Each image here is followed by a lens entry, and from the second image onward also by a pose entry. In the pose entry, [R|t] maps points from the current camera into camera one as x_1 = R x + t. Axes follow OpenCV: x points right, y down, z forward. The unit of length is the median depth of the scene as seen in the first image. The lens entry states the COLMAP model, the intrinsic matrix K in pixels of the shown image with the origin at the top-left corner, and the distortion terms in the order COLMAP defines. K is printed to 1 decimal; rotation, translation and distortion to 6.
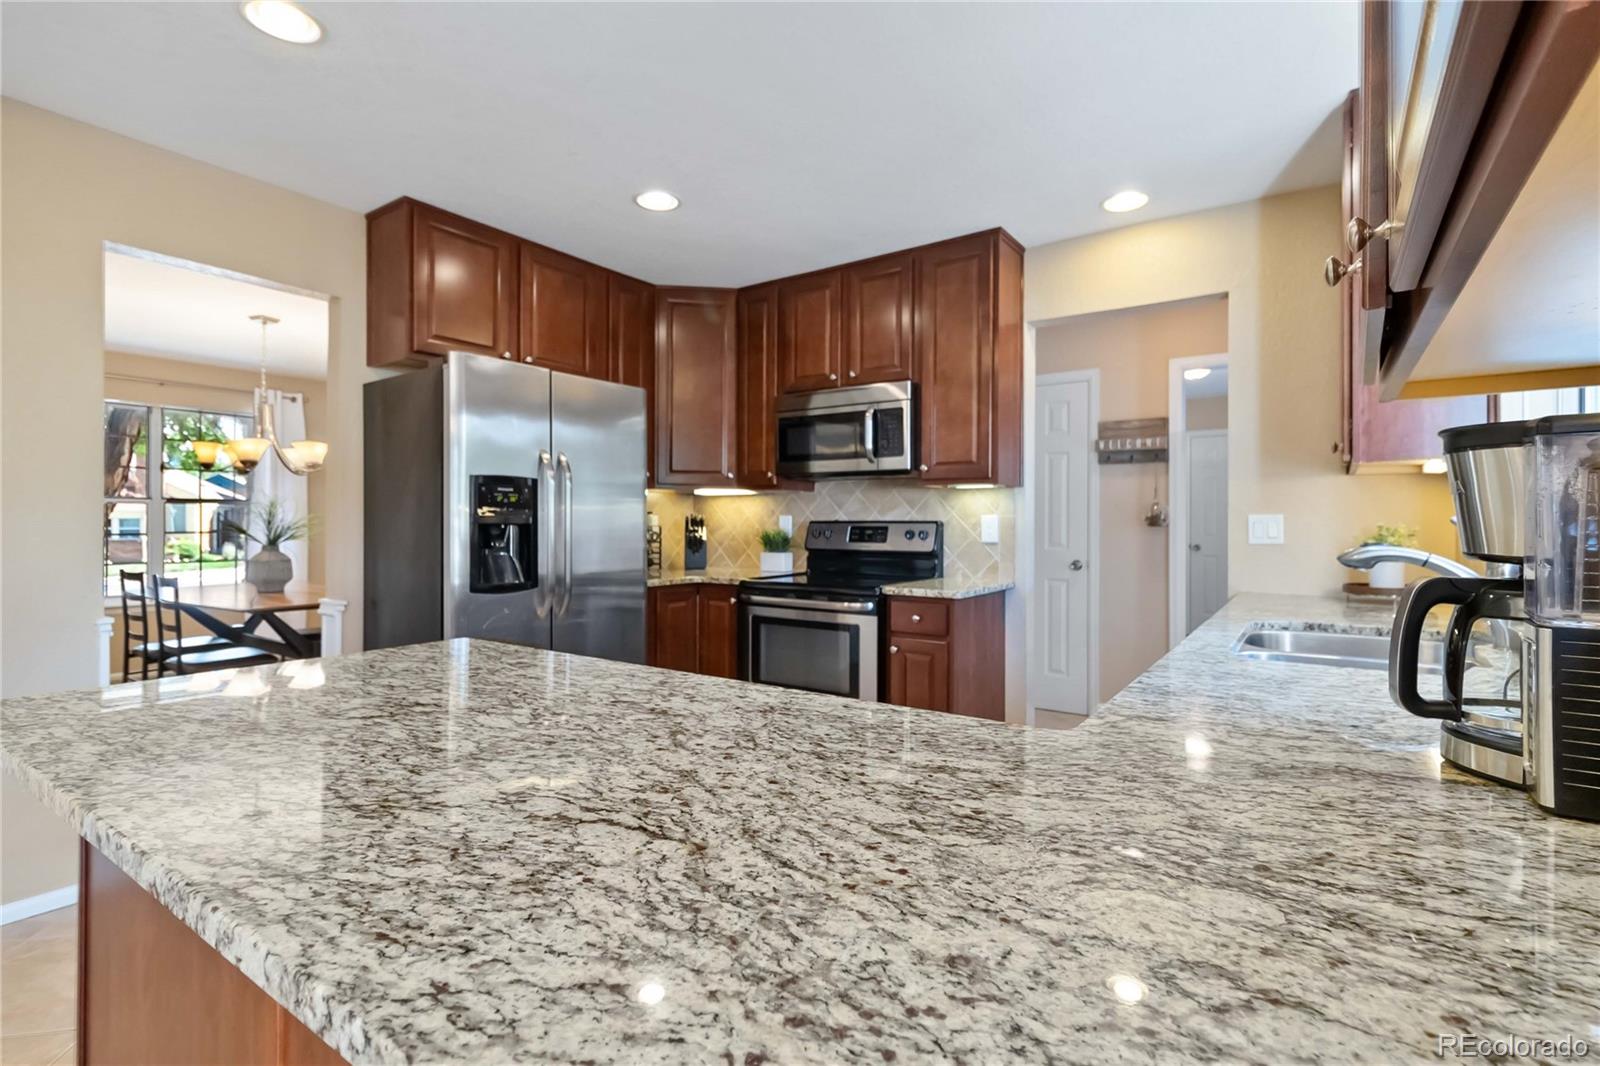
lens RADIAL K [[744.5, 0, 803.4], [0, 744.5, 528.7], [0, 0, 1]] dist [0.001741, 0.000520]
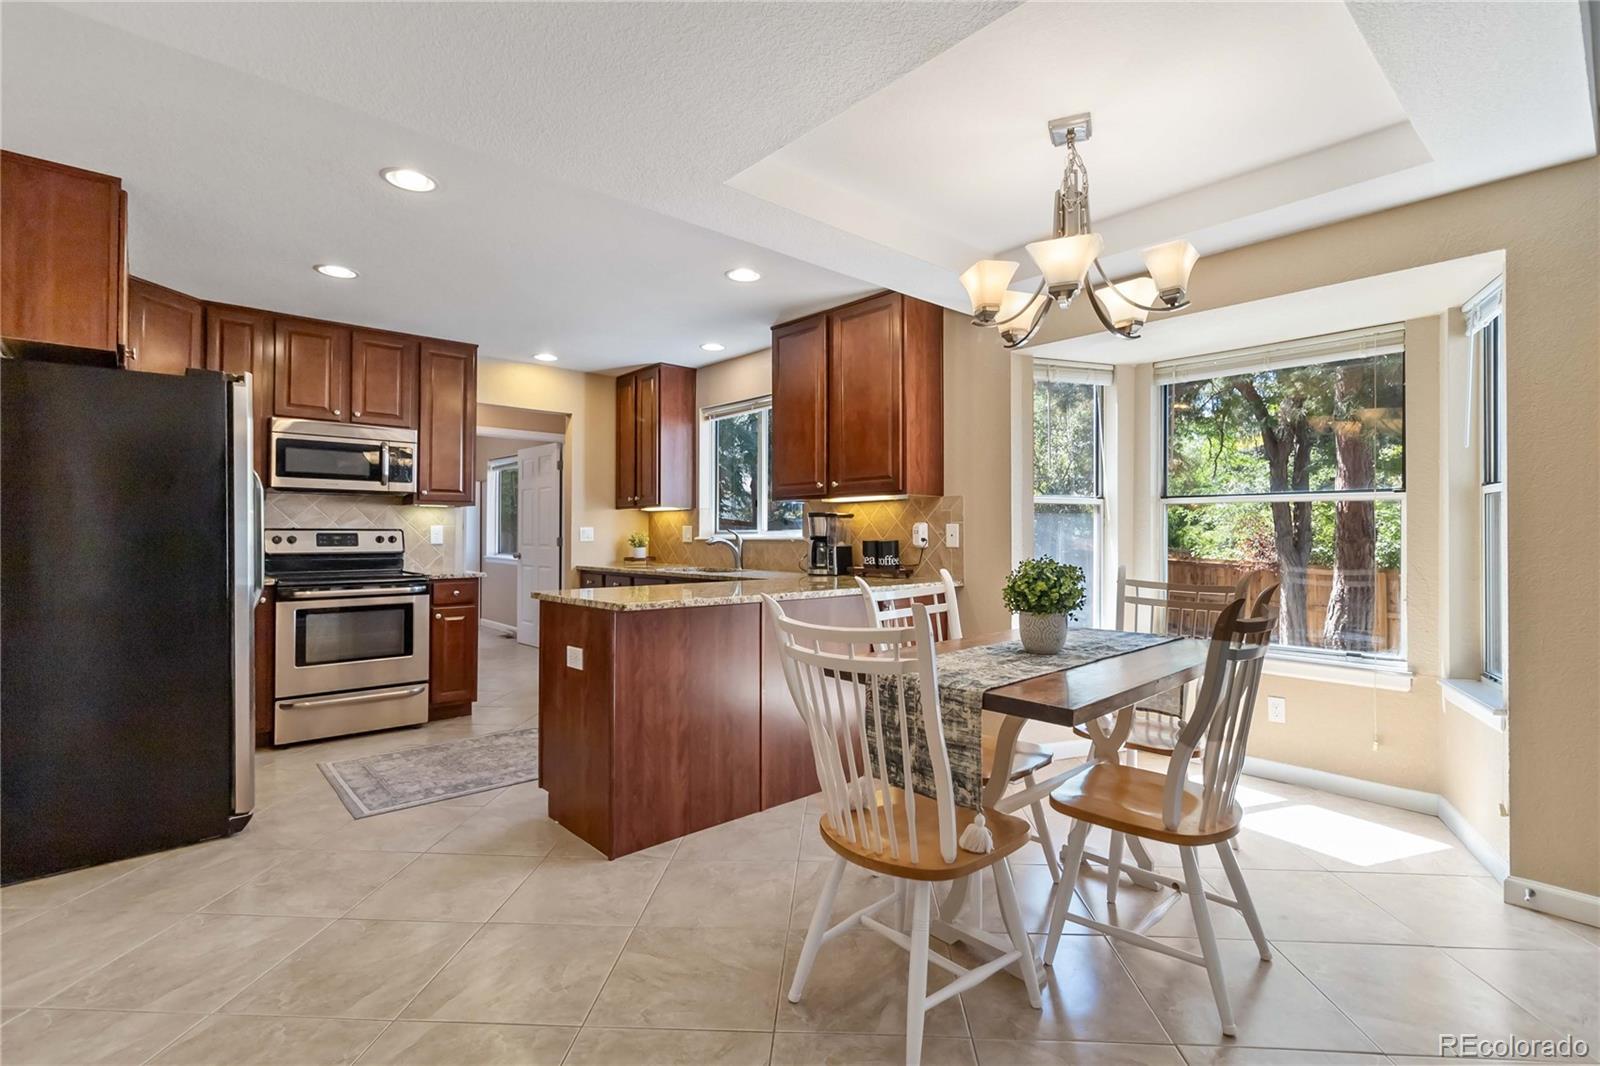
lens RADIAL K [[744.5, 0, 800.0], [0, 744.5, 531.4], [0, 0, 1]] dist [0.001741, 0.000520]
pose [[0.240433, 0.003513, 0.970660, -1.024101], [0.006787, 0.999963, -0.005300, 0.006251], [-0.970642, 0.007862, 0.240400, -0.048406]]
